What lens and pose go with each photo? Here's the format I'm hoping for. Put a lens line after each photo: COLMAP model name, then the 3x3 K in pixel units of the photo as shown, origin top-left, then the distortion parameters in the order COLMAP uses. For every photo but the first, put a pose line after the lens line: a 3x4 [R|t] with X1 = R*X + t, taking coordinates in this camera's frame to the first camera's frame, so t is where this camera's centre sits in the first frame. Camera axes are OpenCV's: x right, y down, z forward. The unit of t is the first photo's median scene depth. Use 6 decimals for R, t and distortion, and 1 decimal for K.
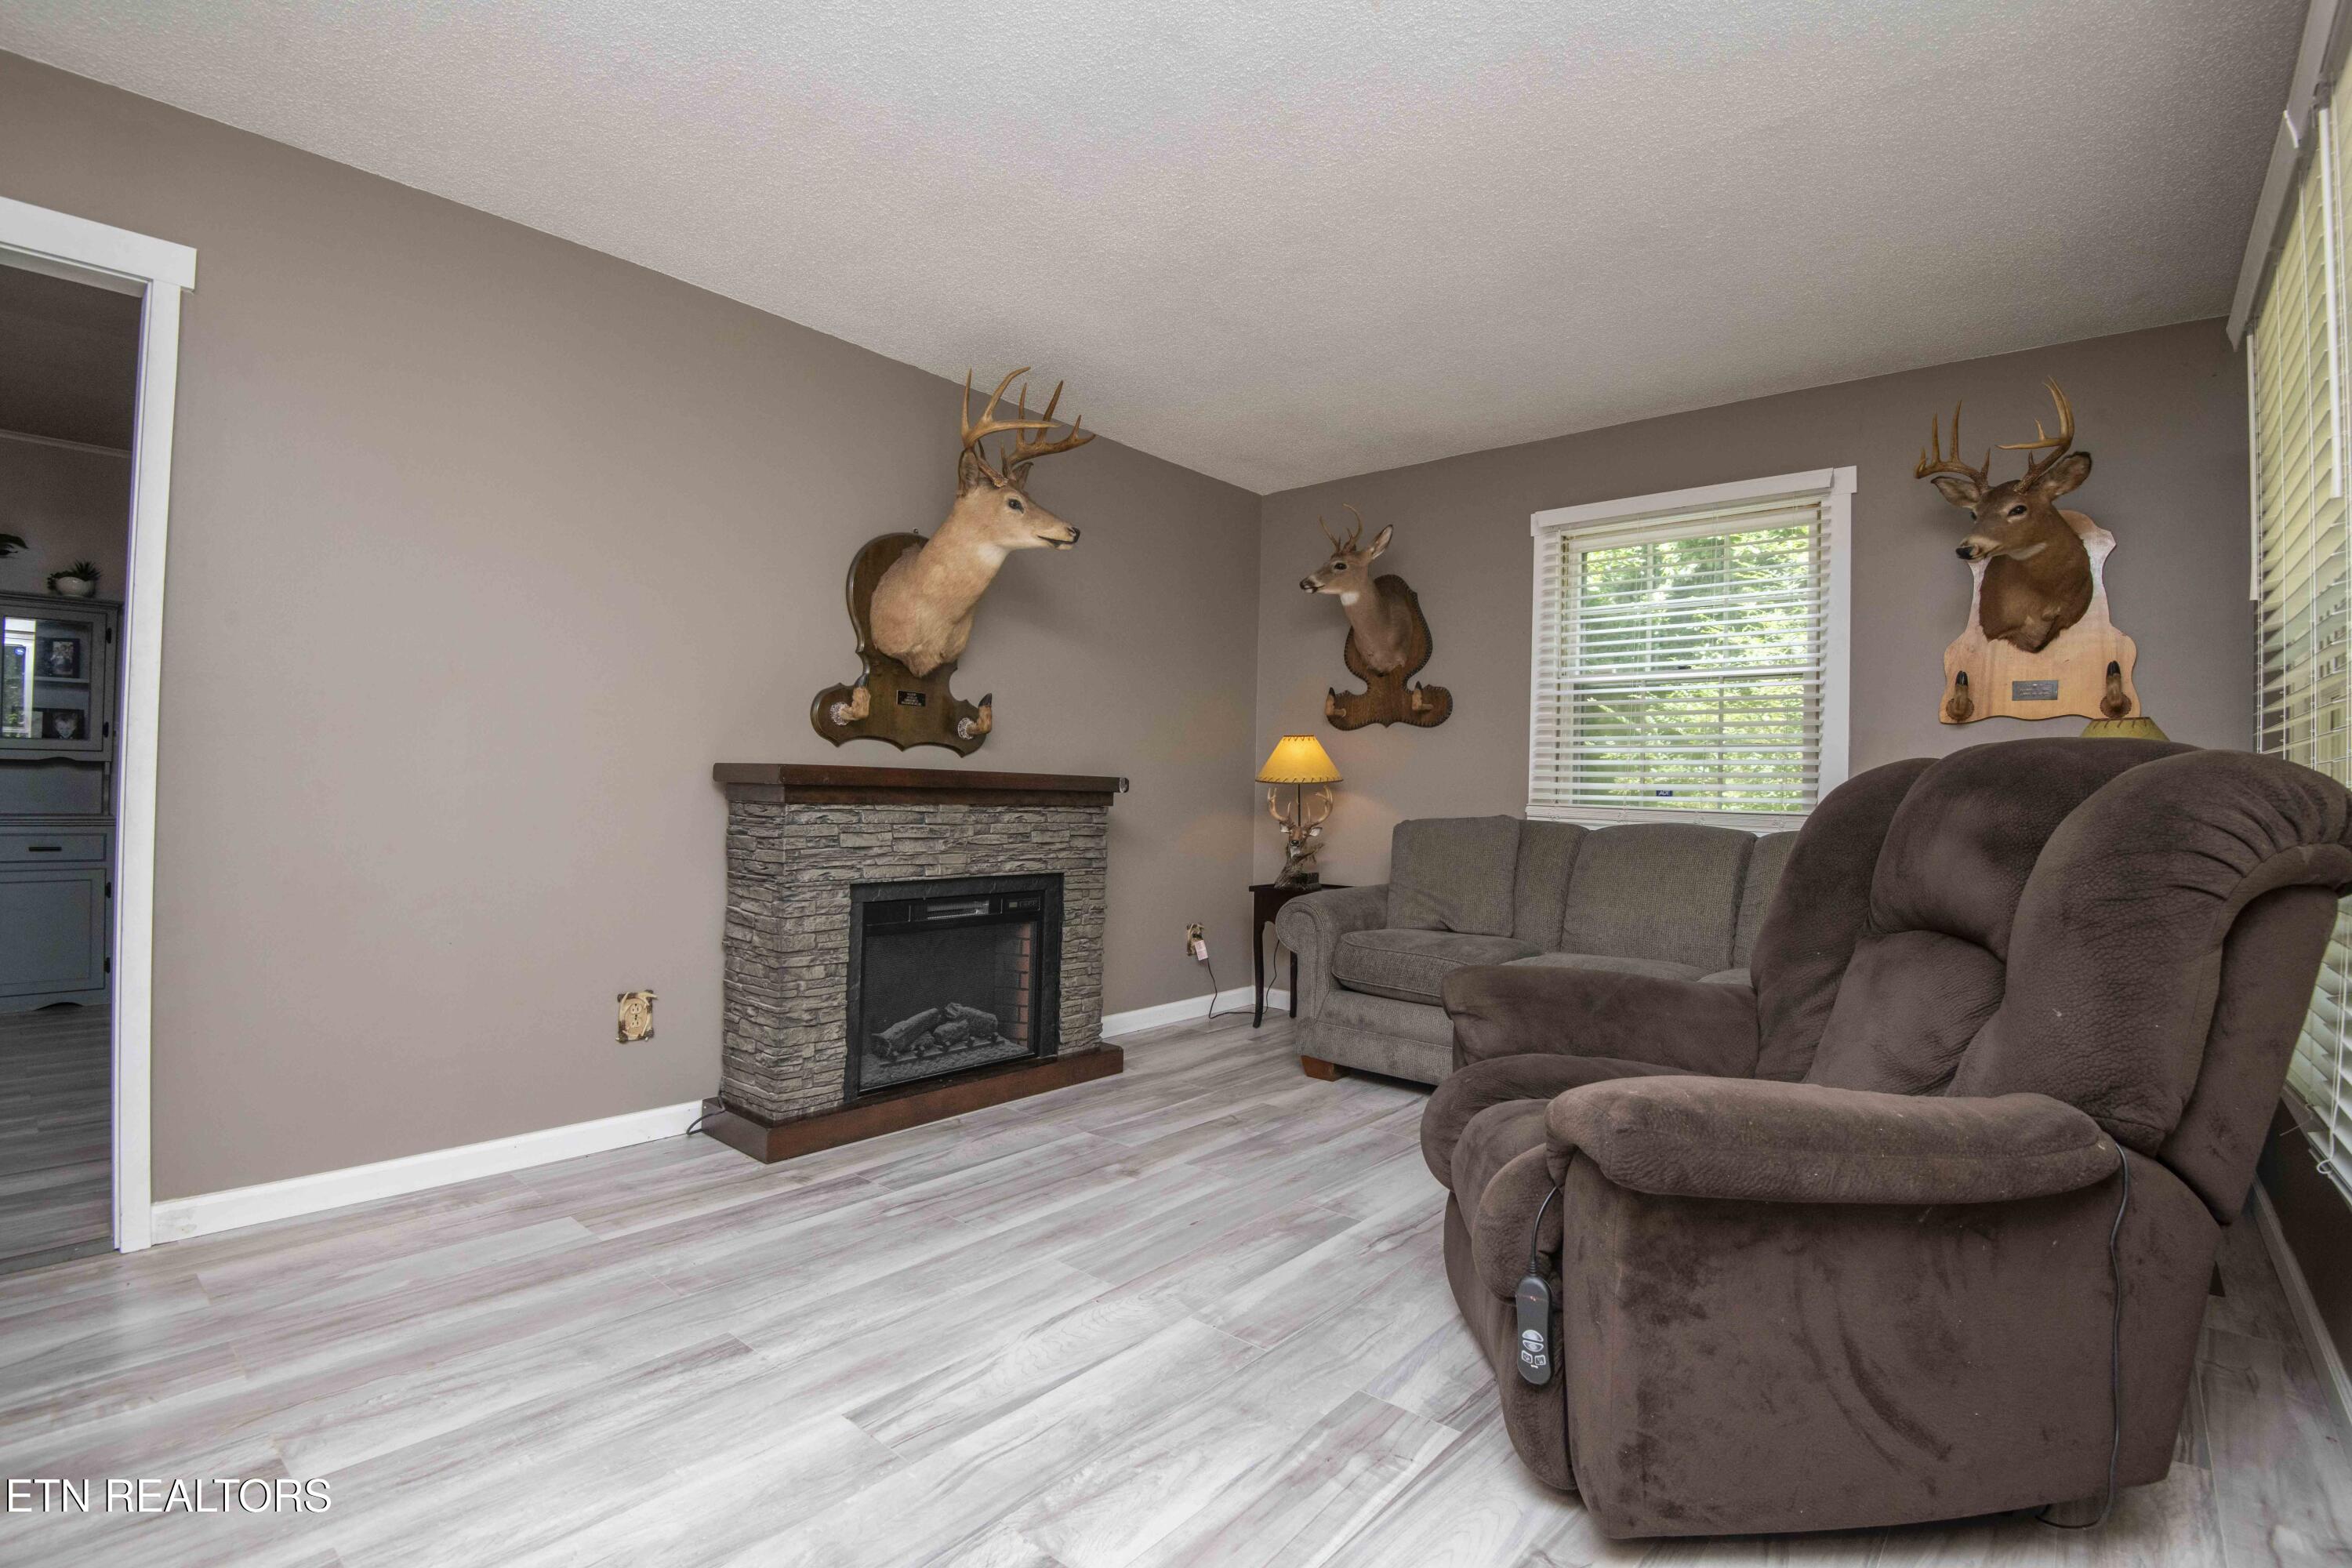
lens RADIAL K [[1085.5, 0, 1181.3], [0, 1085.5, 779.8], [0, 0, 1]] dist [-0.014829, -0.013614]
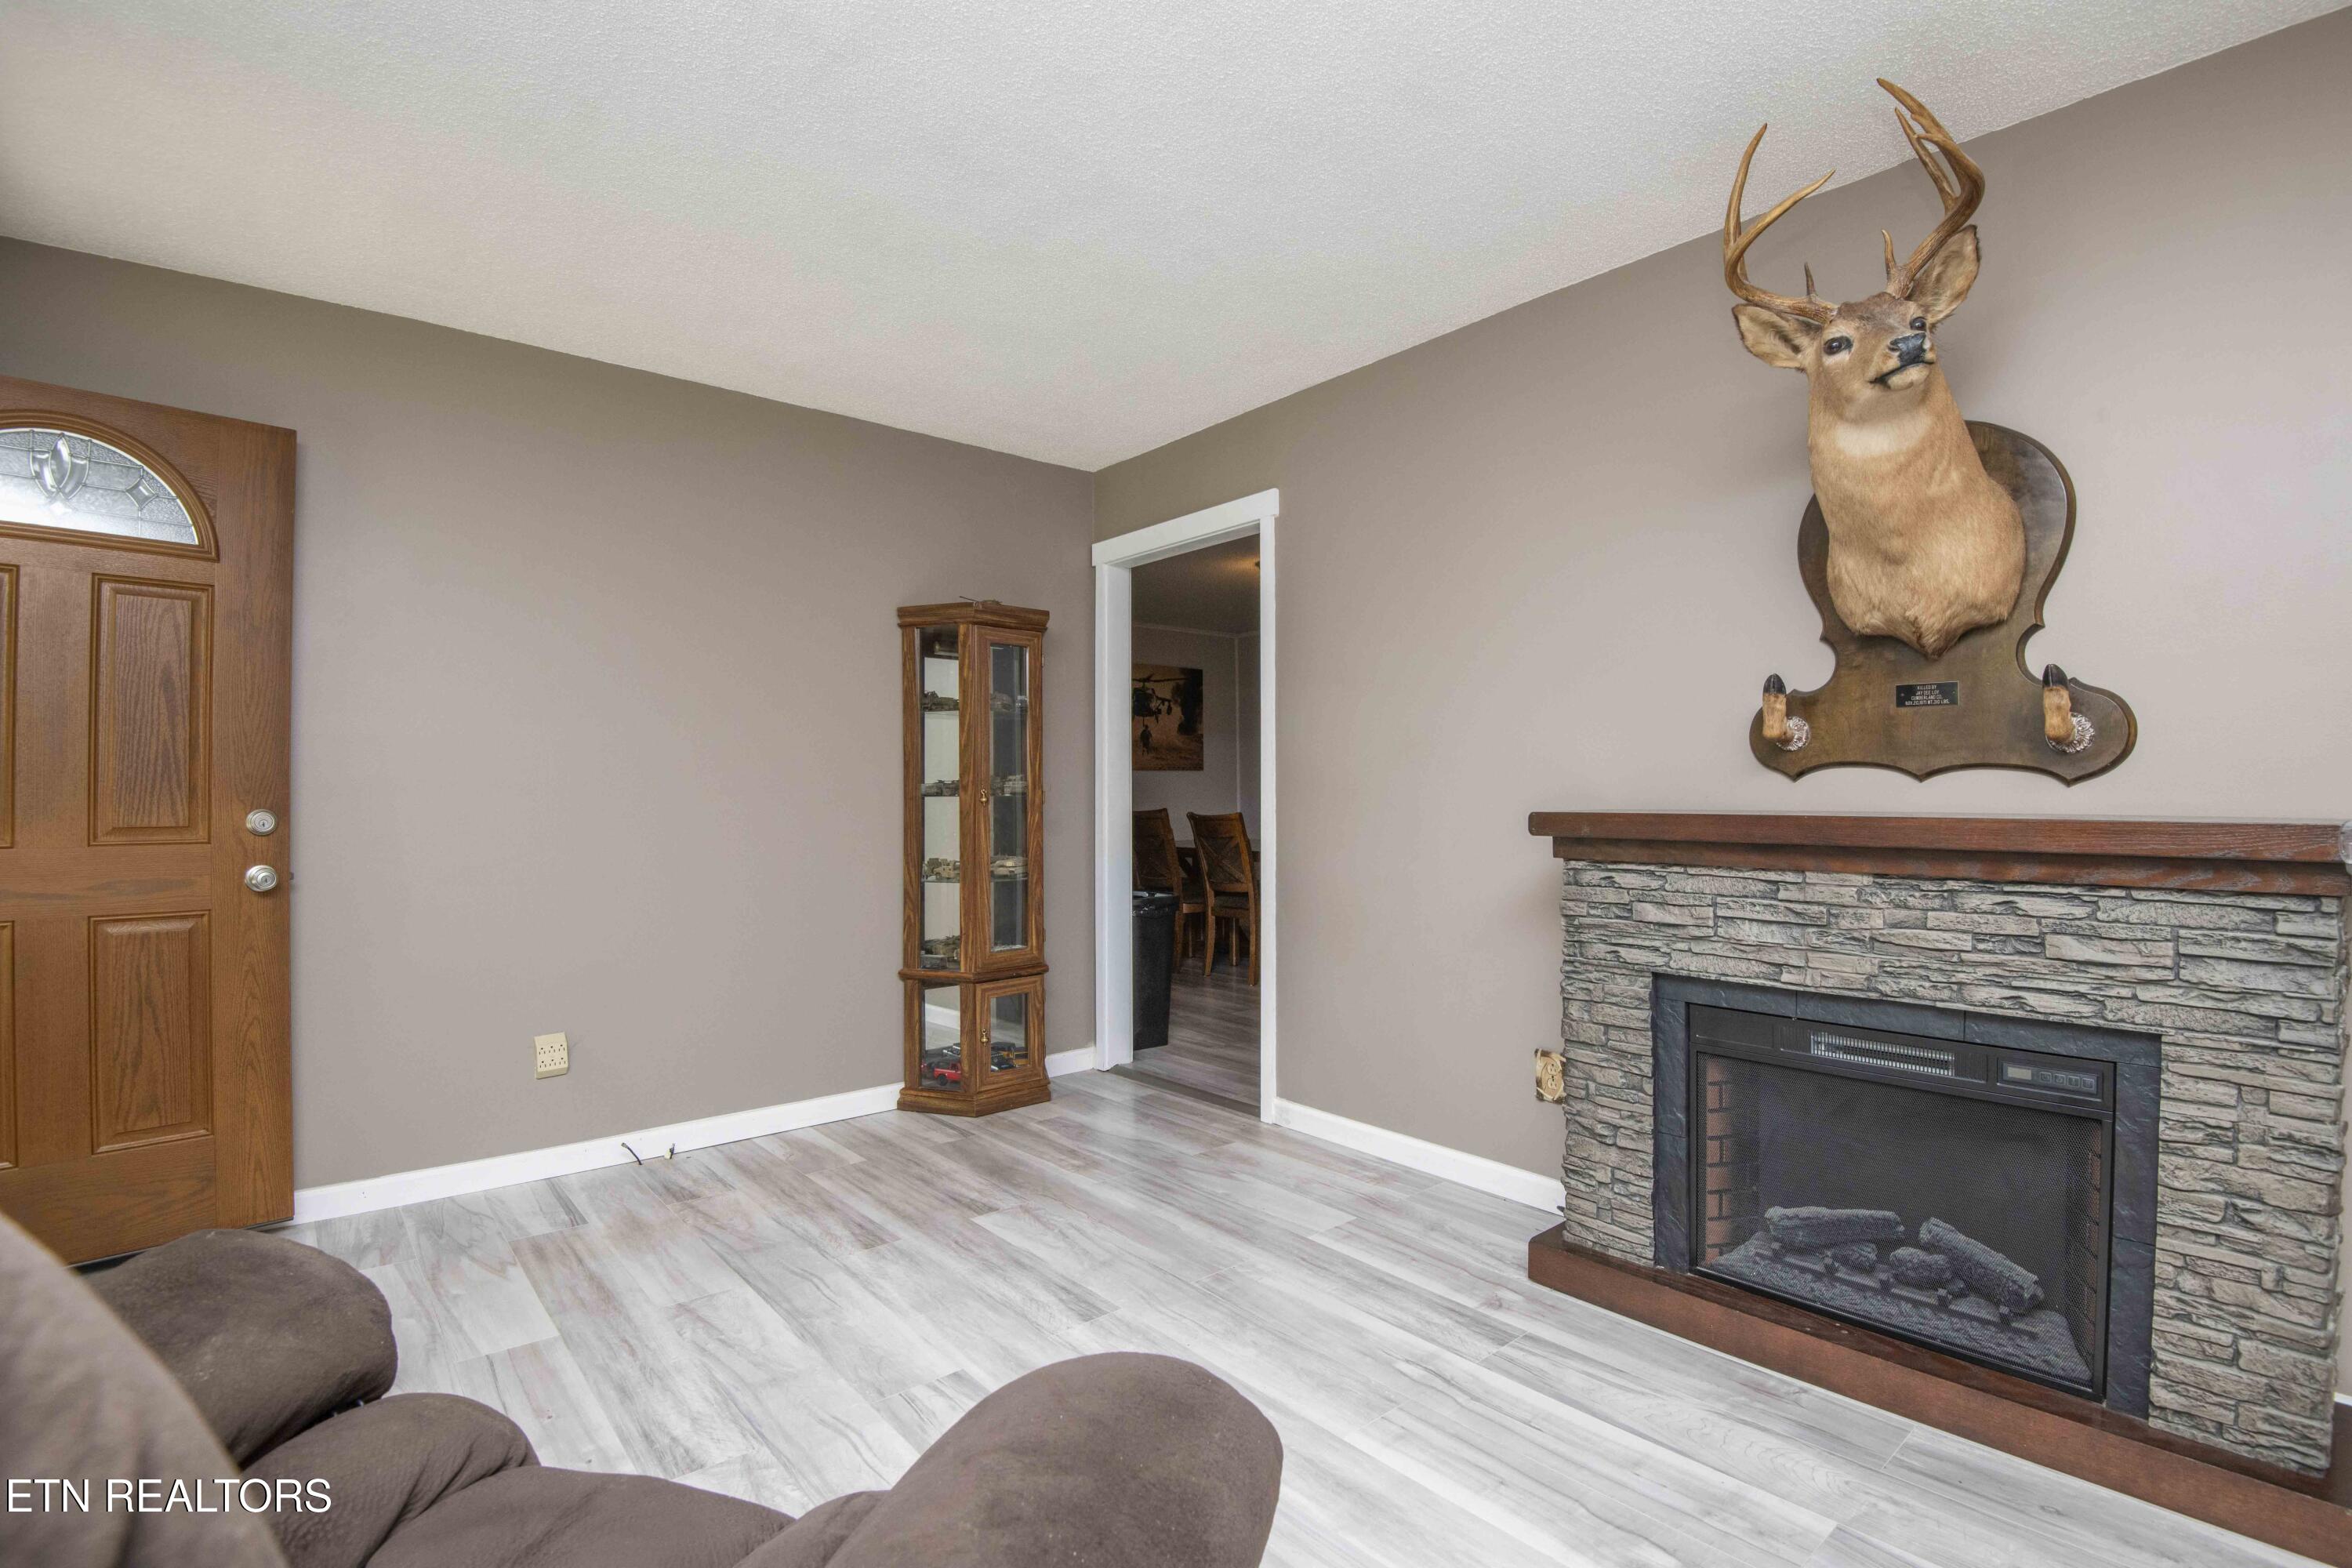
lens RADIAL K [[1085.5, 0, 1181.3], [0, 1085.5, 779.8], [0, 0, 1]] dist [-0.014829, -0.013614]
pose [[-0.152823, -0.032885, -0.987706, 0.488253], [0.011588, 0.999318, -0.035064, -0.012961], [0.988186, -0.016804, -0.152338, 0.815792]]
